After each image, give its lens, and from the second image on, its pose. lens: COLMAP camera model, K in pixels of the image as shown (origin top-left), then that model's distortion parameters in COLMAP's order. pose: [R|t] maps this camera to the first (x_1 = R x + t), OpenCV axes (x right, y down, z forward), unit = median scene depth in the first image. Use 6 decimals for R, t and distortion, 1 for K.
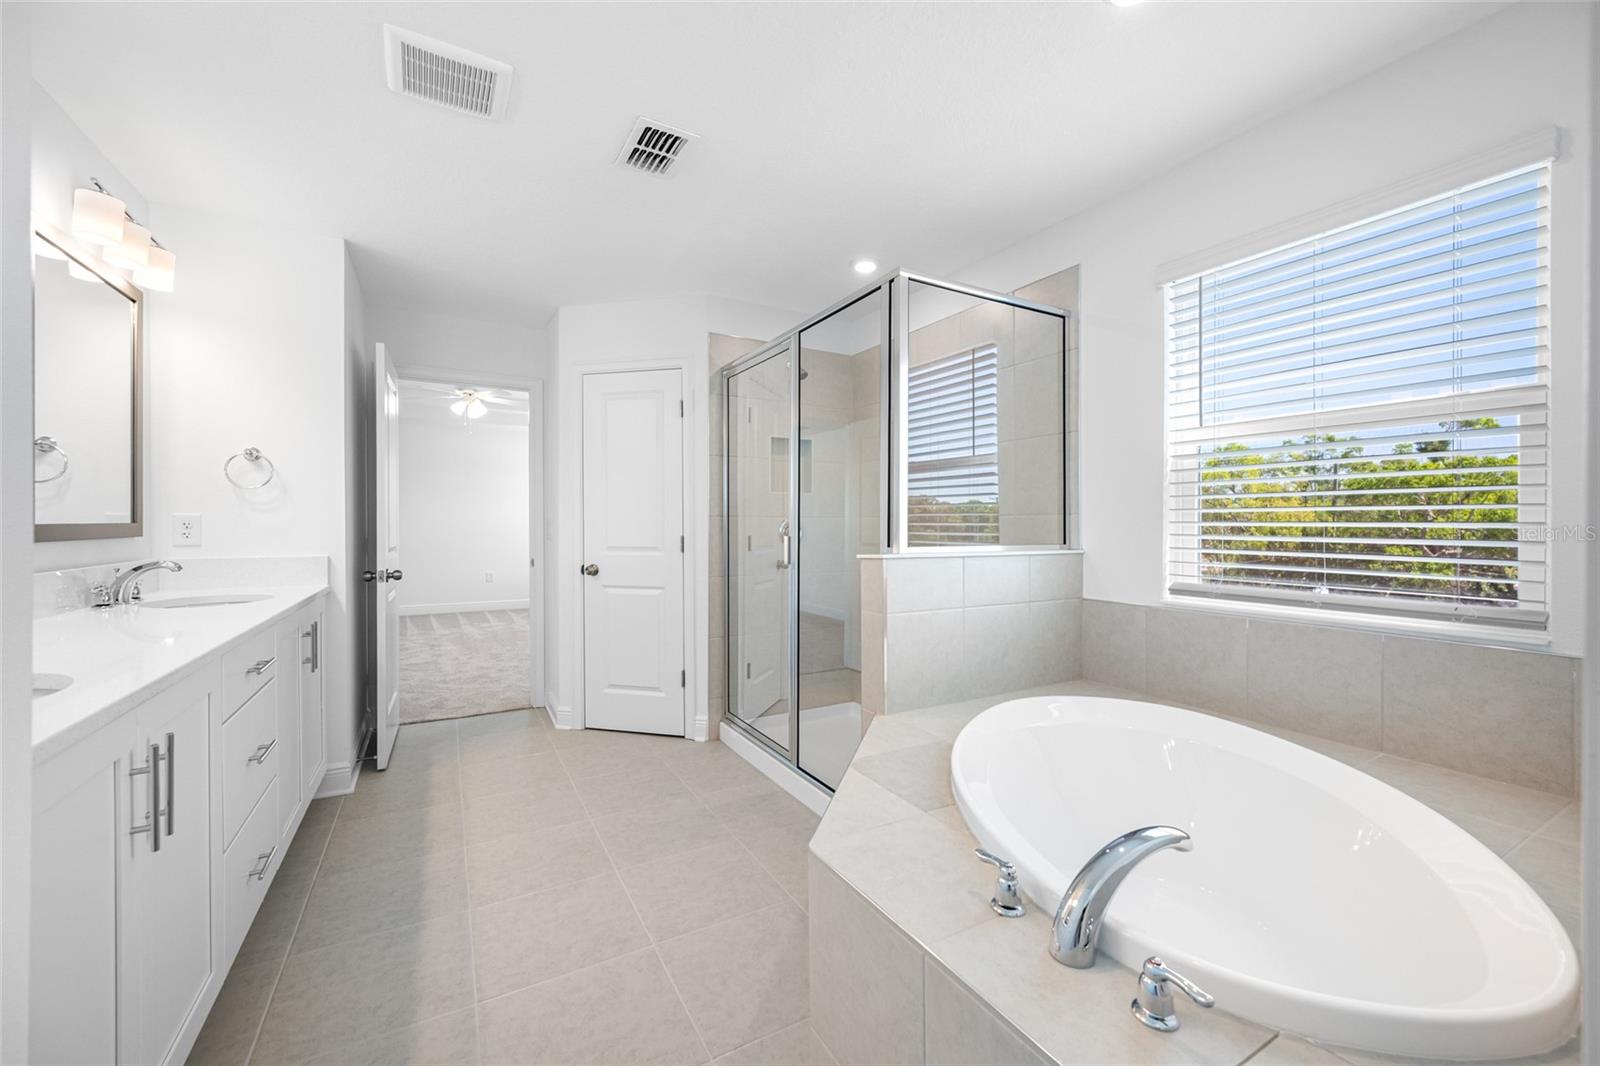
lens RADIAL K [[627.0, 0, 804.8], [0, 627.0, 522.4], [0, 0, 1]] dist [-0.000506, -0.000311]
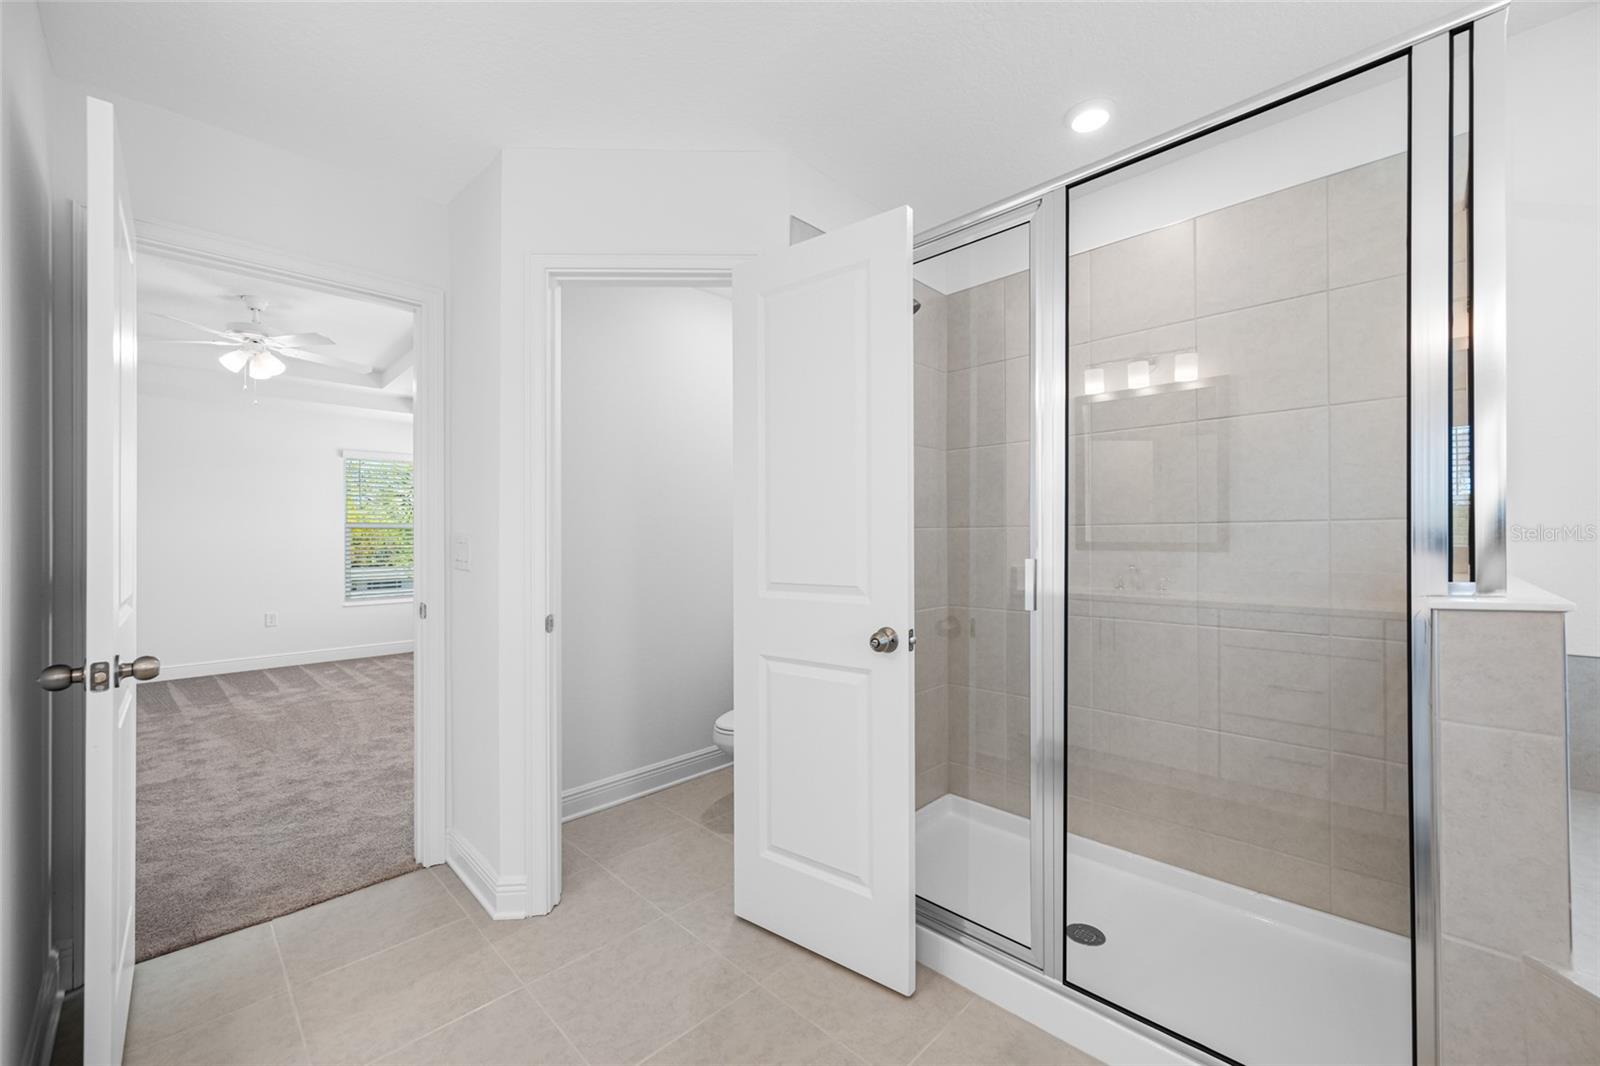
lens RADIAL K [[627.0, 0, 805.5], [0, 627.0, 531.9], [0, 0, 1]] dist [-0.000506, -0.000311]
pose [[0.962539, -0.001966, 0.271135, -0.273434], [0.005198, 0.999924, -0.011204, 0.000316], [-0.271092, 0.012194, 0.962476, 0.384075]]
